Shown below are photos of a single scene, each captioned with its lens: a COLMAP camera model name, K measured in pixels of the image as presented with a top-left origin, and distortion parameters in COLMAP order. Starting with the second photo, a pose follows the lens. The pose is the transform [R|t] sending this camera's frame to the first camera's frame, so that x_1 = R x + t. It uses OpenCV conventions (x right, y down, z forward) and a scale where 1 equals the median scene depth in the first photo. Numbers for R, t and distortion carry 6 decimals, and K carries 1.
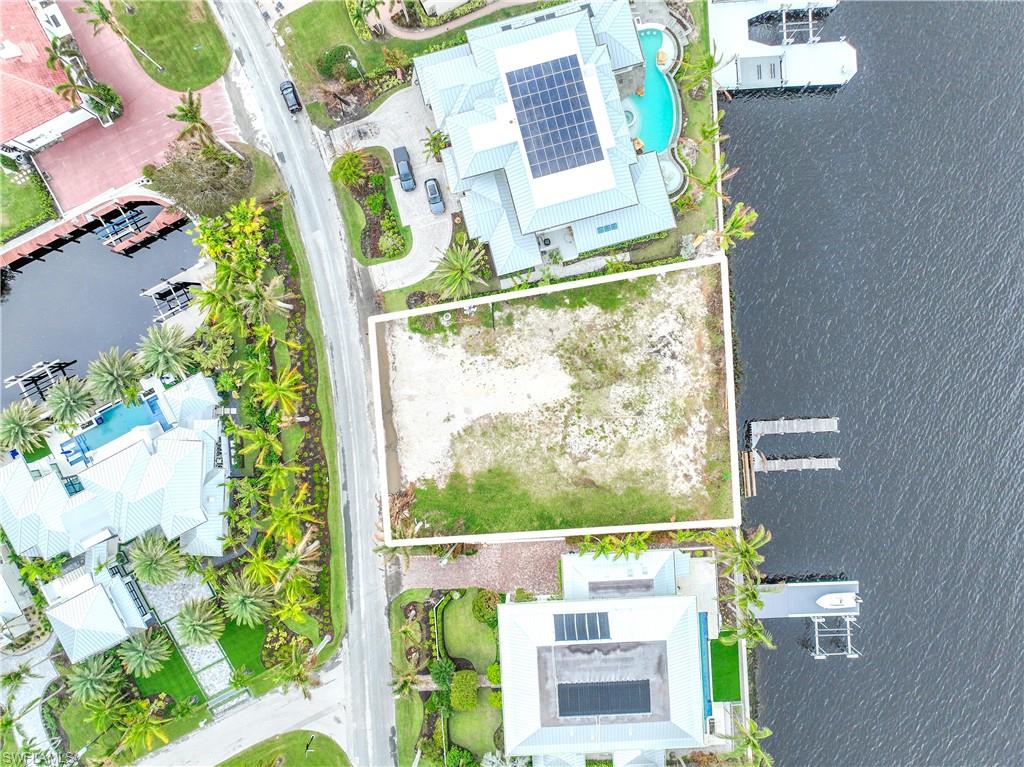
lens RADIAL K [[716.8, 0, 511.4], [0, 716.8, 384.7], [0, 0, 1]] dist [0.001940, 0.010878]
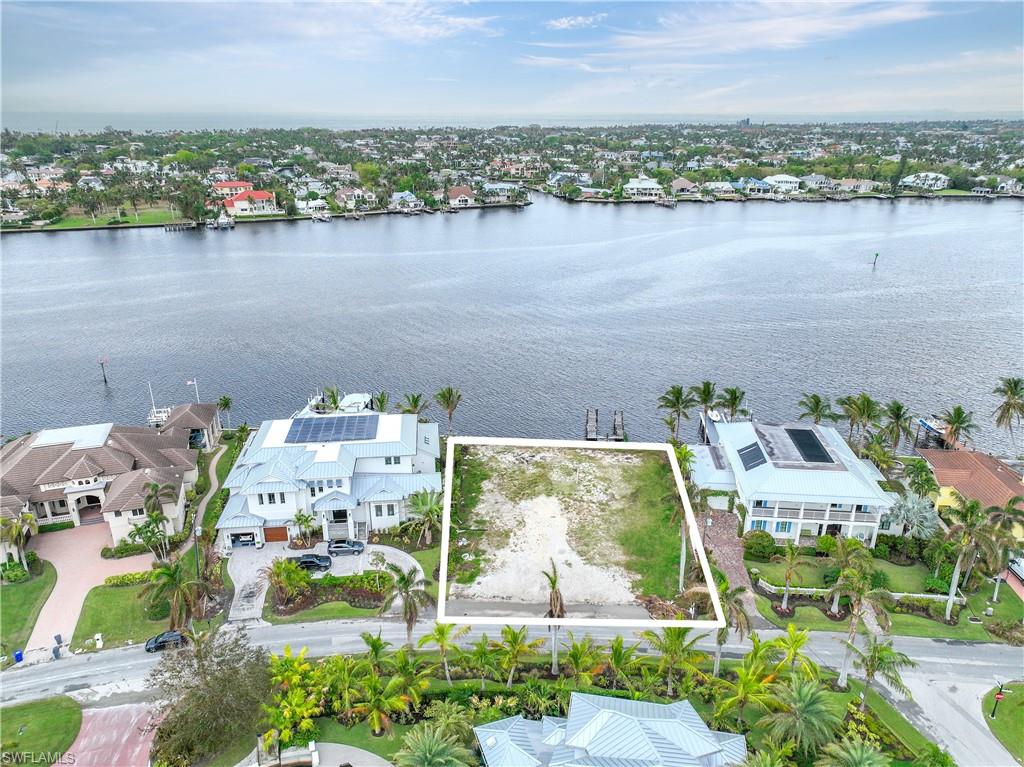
lens RADIAL K [[716.8, 0, 510.5], [0, 716.8, 378.9], [0, 0, 1]] dist [0.001940, 0.010878]
pose [[0.148657, -0.341591, 0.928018, -0.918692], [0.988862, 0.044403, -0.142059, 0.097146], [0.007319, 0.938799, 0.344387, 0.429166]]
